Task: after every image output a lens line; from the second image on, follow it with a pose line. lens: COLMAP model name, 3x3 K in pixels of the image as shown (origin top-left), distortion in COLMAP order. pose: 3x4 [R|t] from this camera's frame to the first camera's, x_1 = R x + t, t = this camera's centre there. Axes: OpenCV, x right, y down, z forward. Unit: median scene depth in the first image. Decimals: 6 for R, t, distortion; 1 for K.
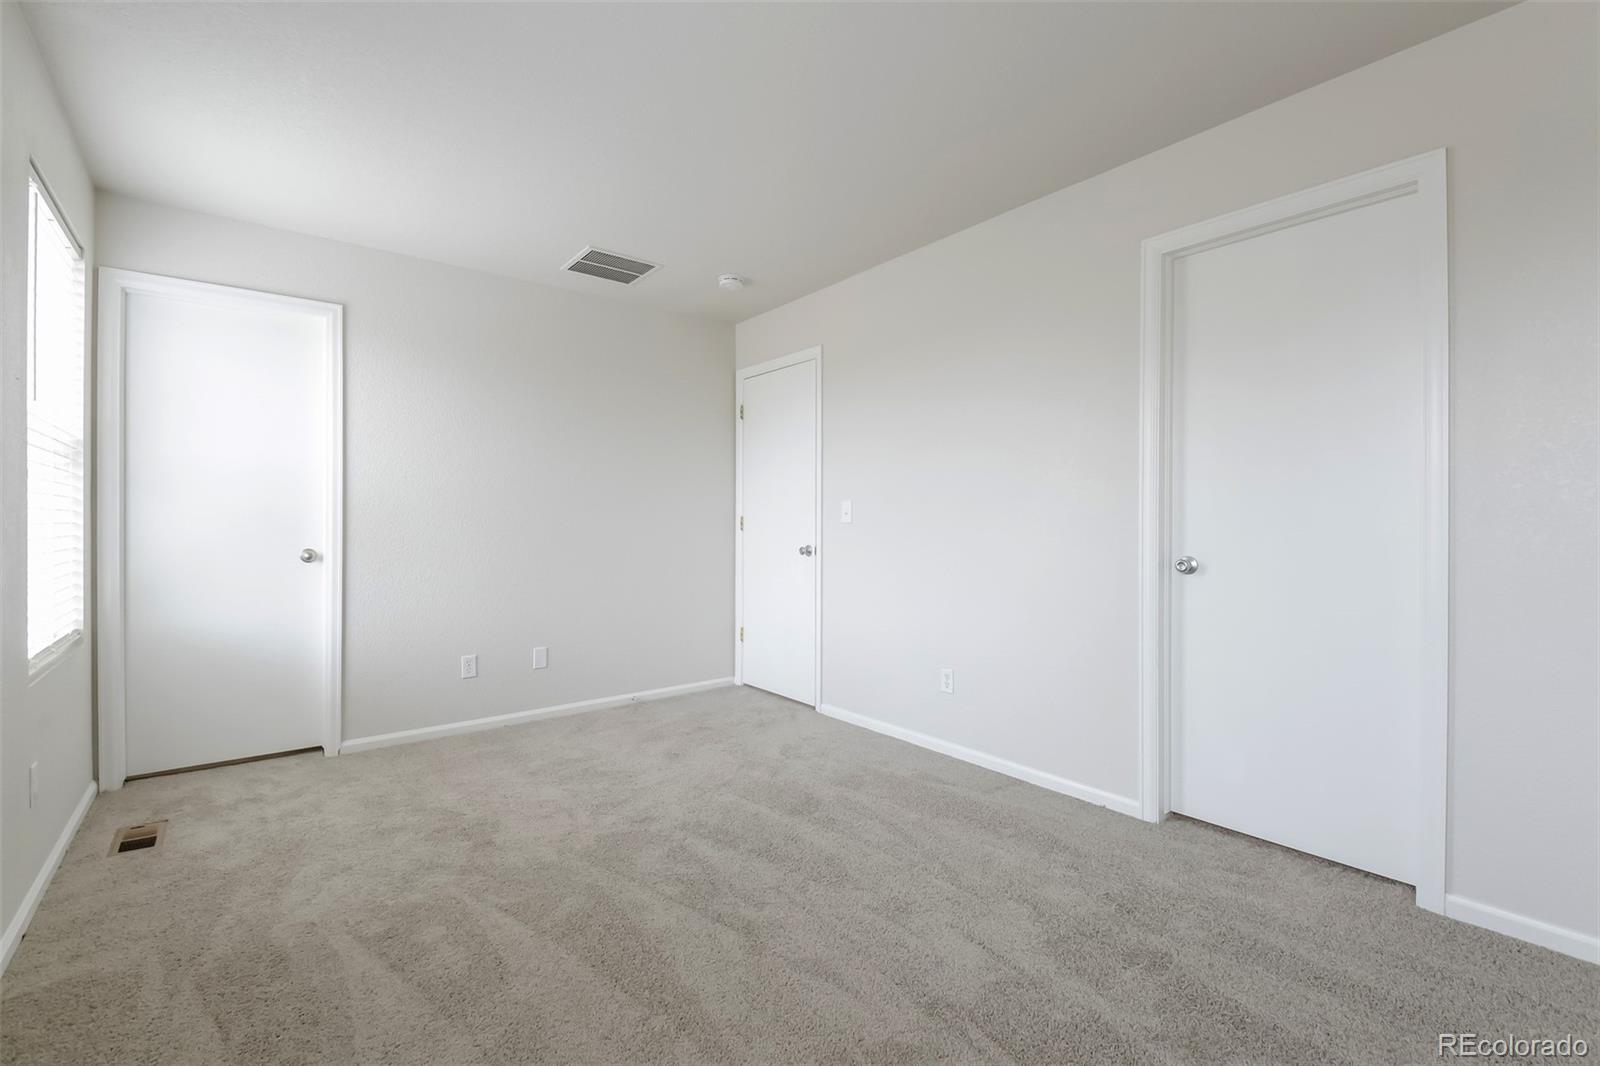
lens RADIAL K [[699.2, 0, 795.2], [0, 699.2, 526.5], [0, 0, 1]] dist [0.011156, -0.012828]
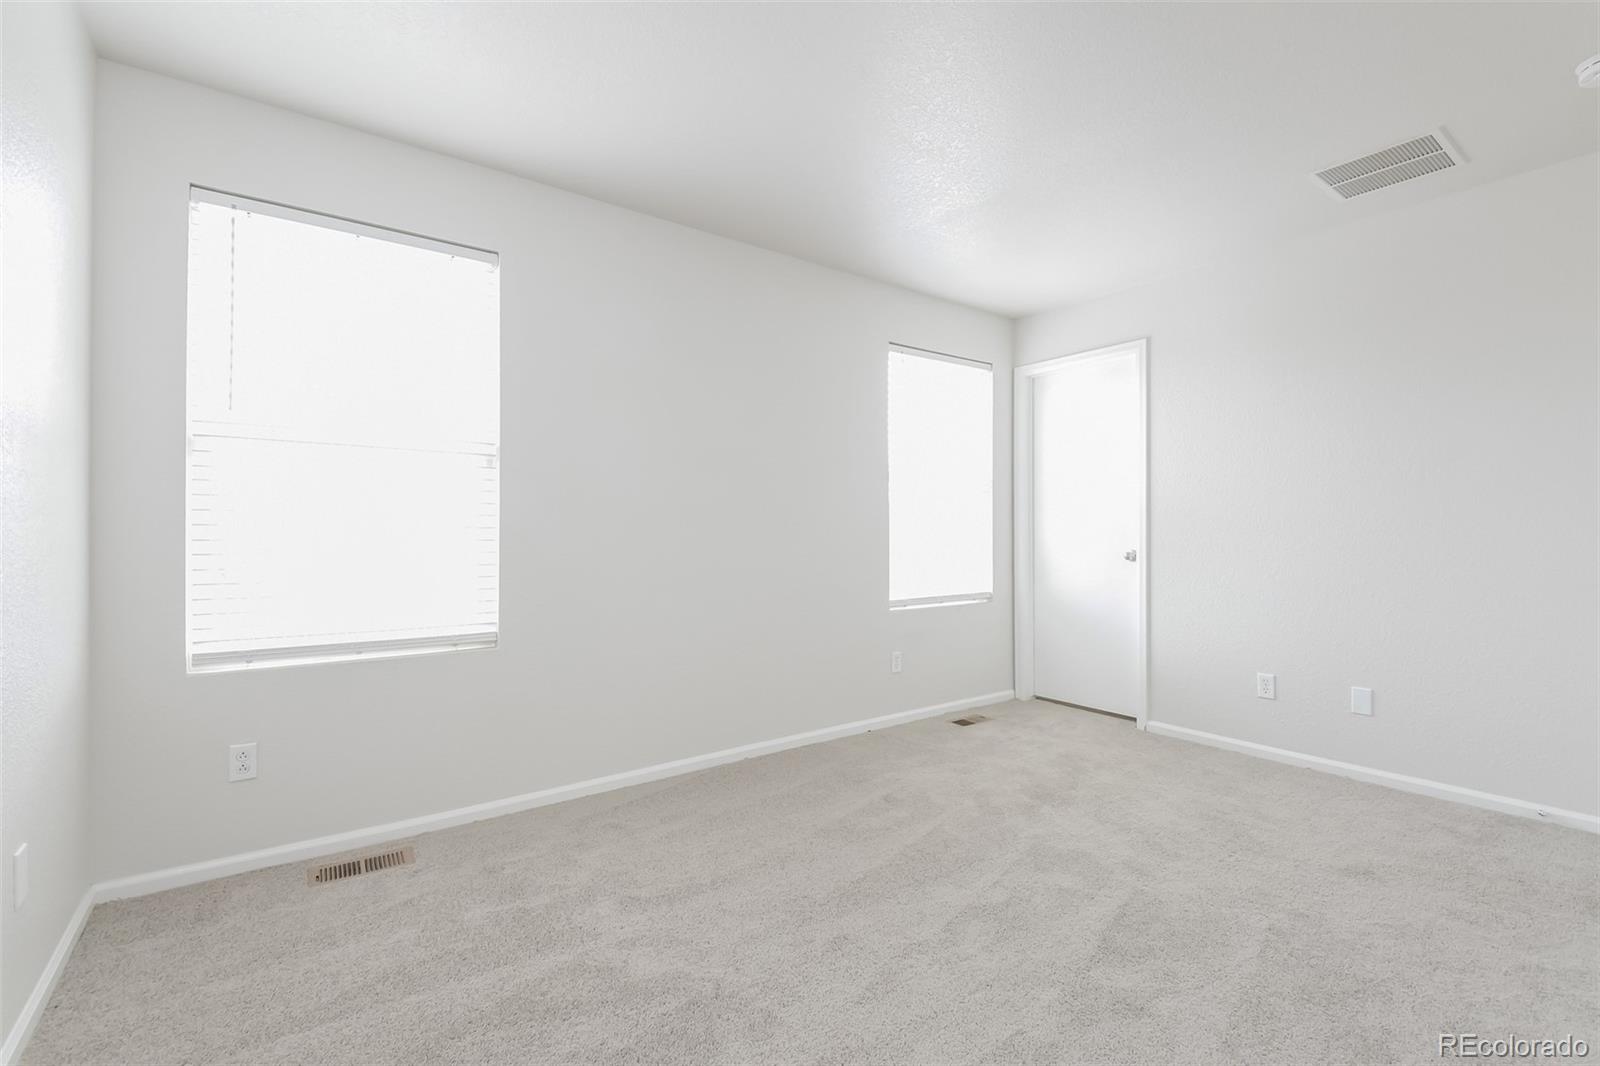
lens RADIAL K [[699.2, 0, 804.4], [0, 699.2, 523.8], [0, 0, 1]] dist [0.011156, -0.012828]
pose [[-0.035541, -0.014919, -0.999257, 0.605610], [-0.011075, 0.999833, -0.014533, 0.013681], [0.999307, 0.010551, -0.035700, 0.568448]]
